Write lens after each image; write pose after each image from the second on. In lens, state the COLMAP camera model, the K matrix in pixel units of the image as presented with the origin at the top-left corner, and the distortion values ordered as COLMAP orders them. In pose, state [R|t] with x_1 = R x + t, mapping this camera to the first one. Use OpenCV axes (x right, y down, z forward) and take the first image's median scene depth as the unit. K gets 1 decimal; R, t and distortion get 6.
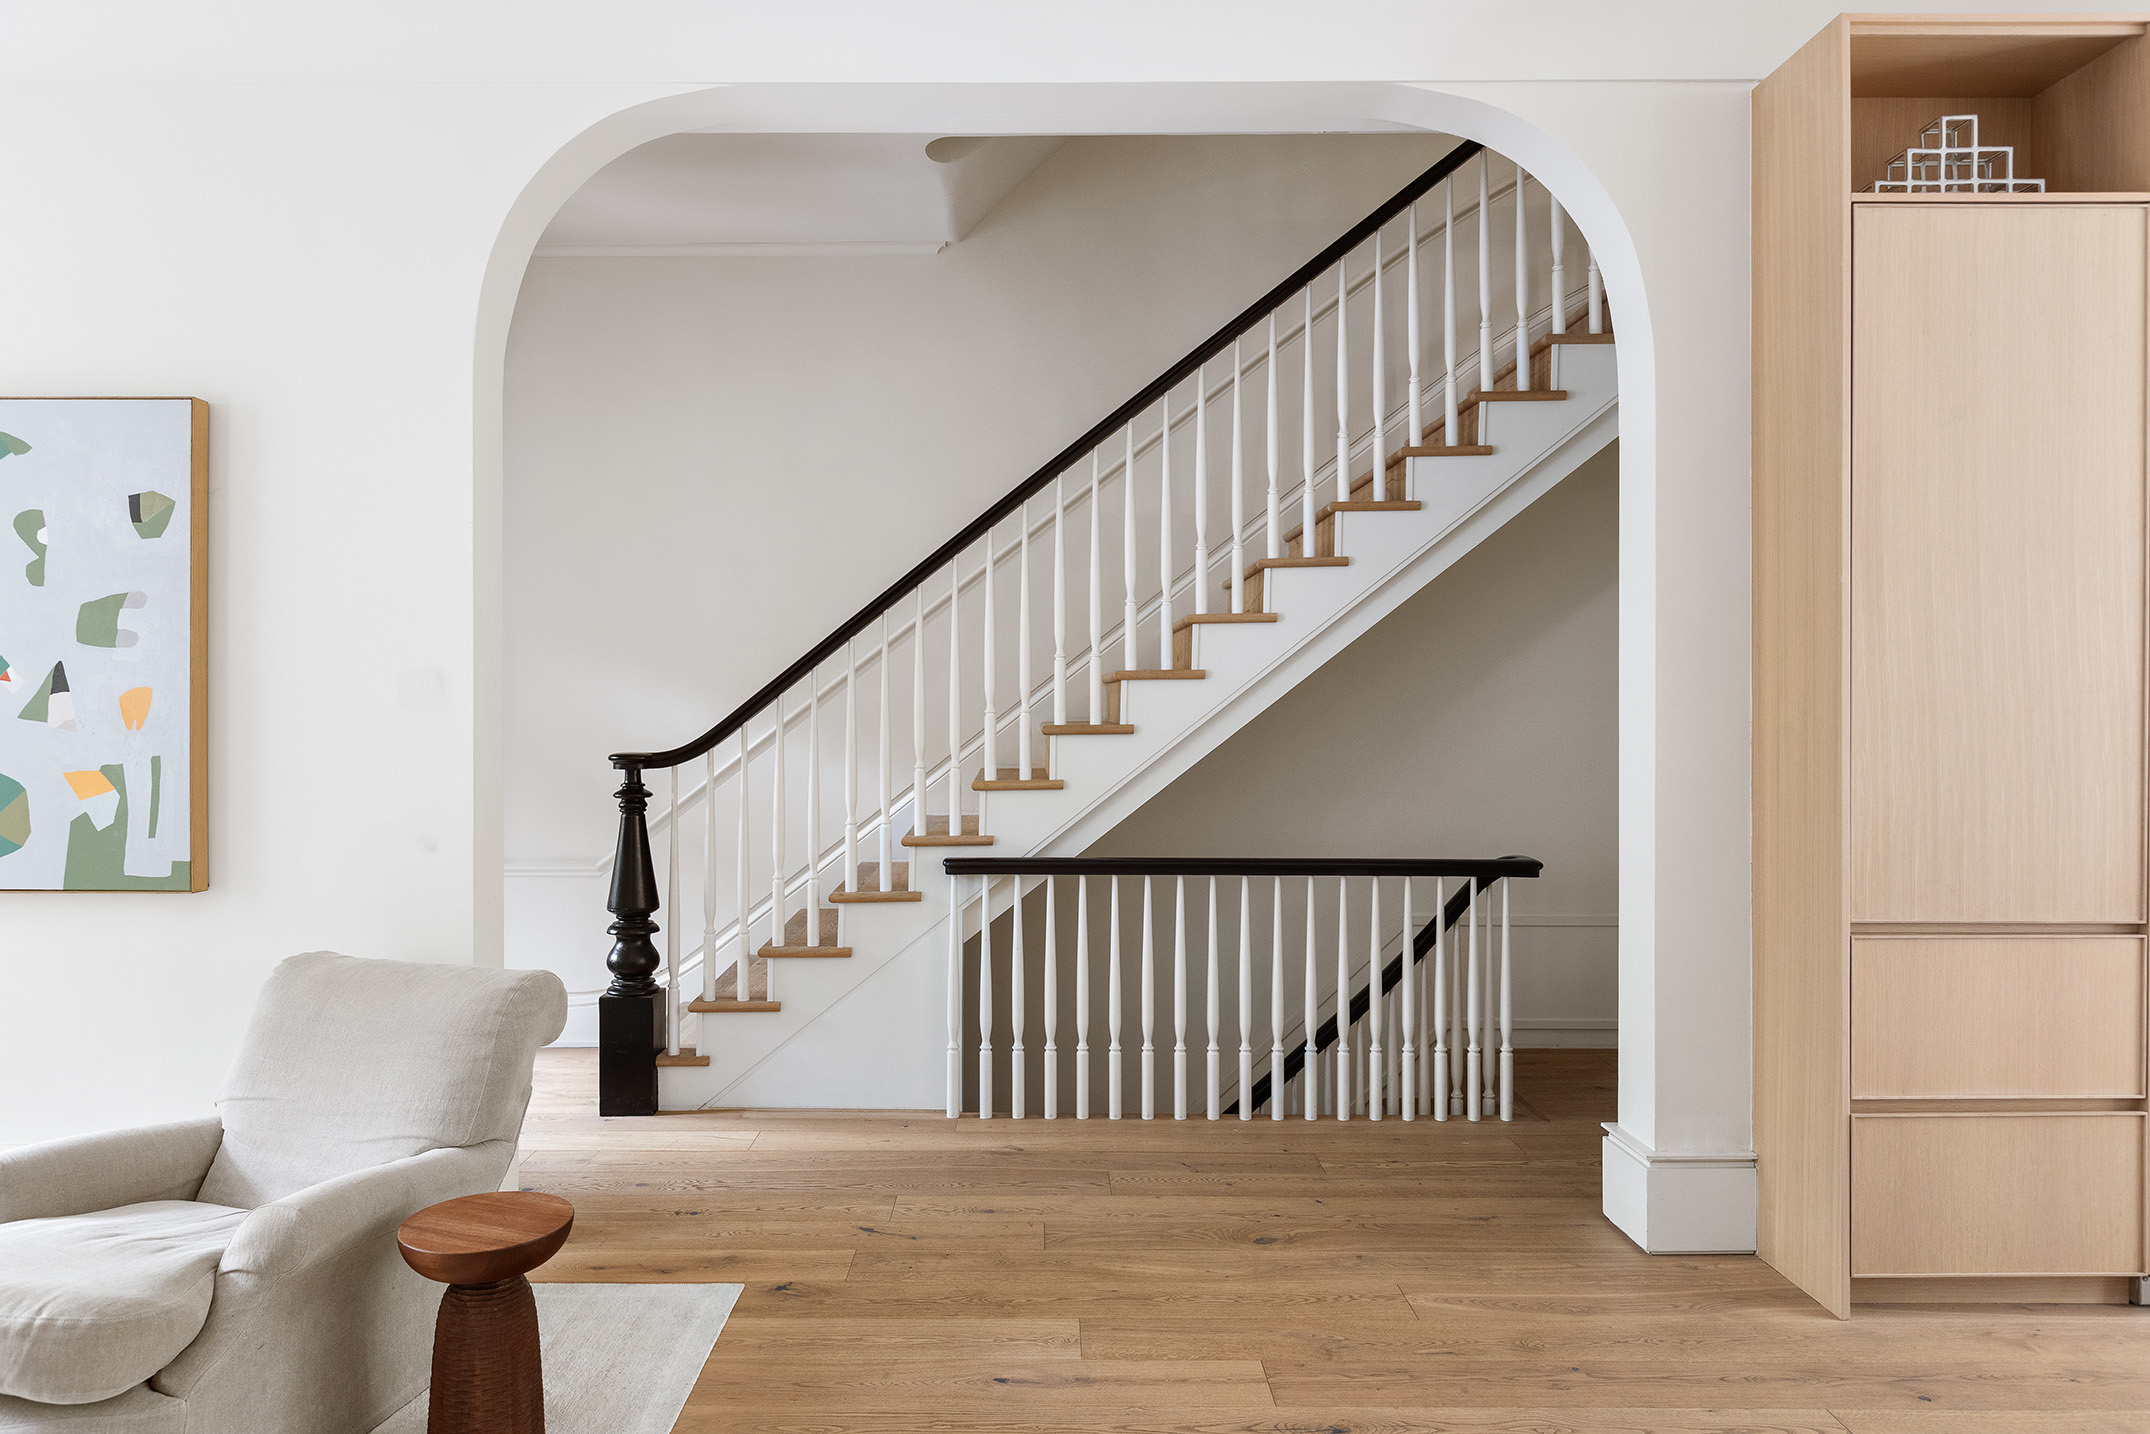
lens RADIAL K [[1372.6, 0, 1075.0], [0, 1372.6, 717.0], [0, 0, 1]] dist [0.006202, 0.000260]
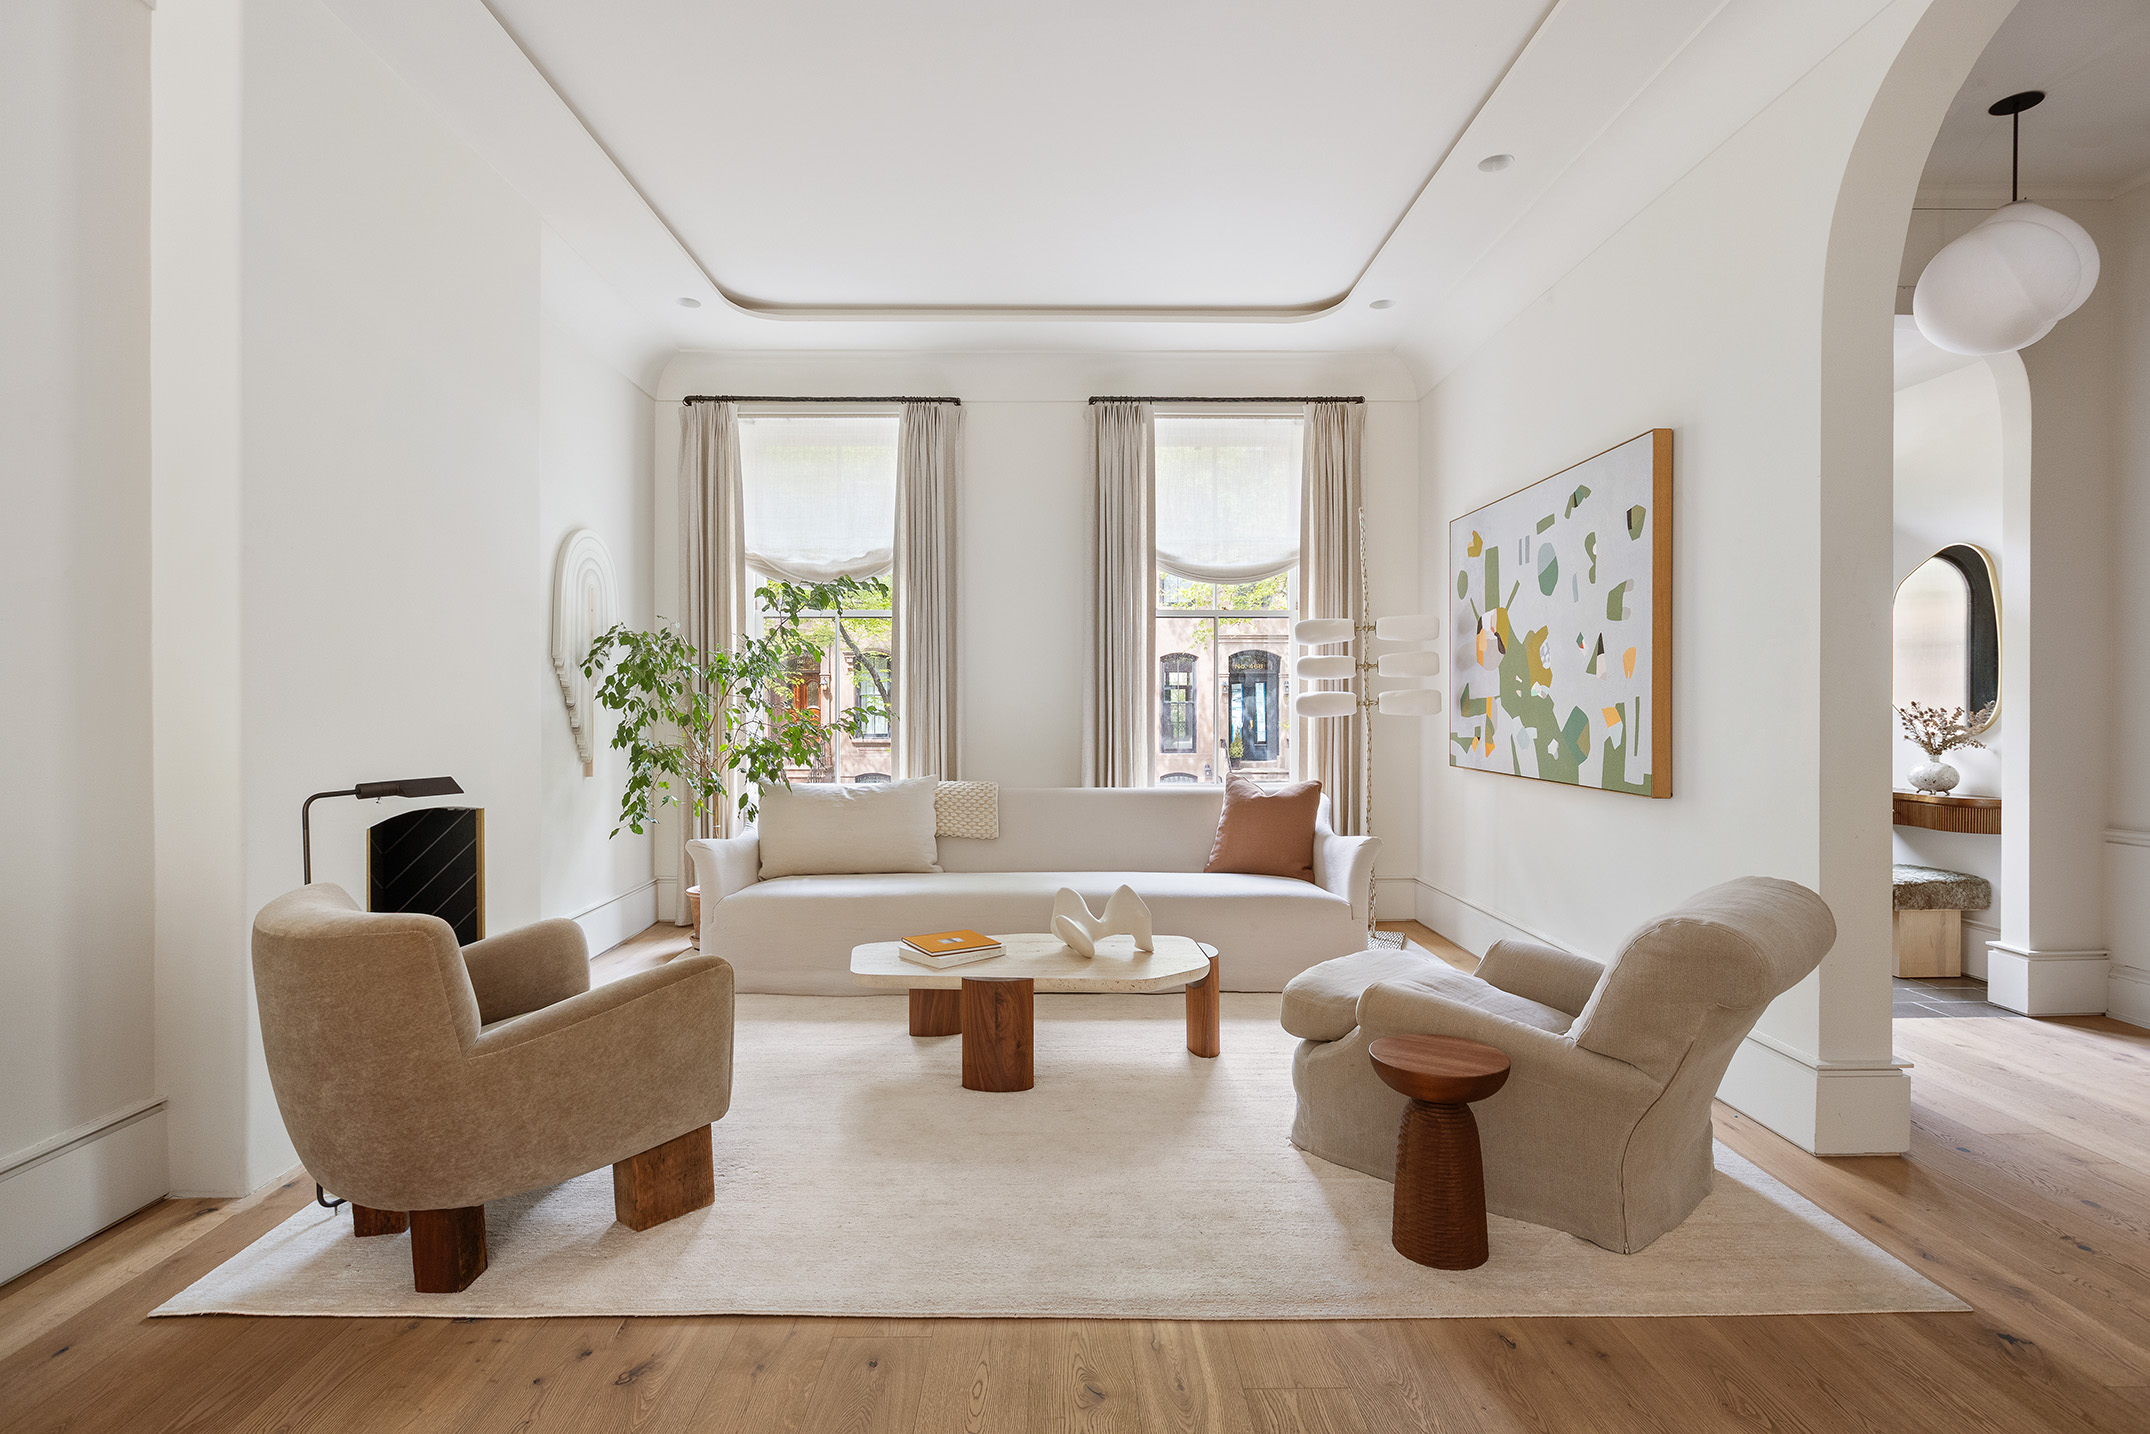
lens RADIAL K [[1092.9, 0, 1053.0], [0, 1092.9, 710.5], [0, 0, 1]] dist [0.002818, 0.000211]
pose [[-0.021538, -0.003452, -0.999762, 0.436161], [-0.000301, 0.999994, -0.003446, 0.046135], [0.999768, 0.000226, -0.021539, 0.439193]]
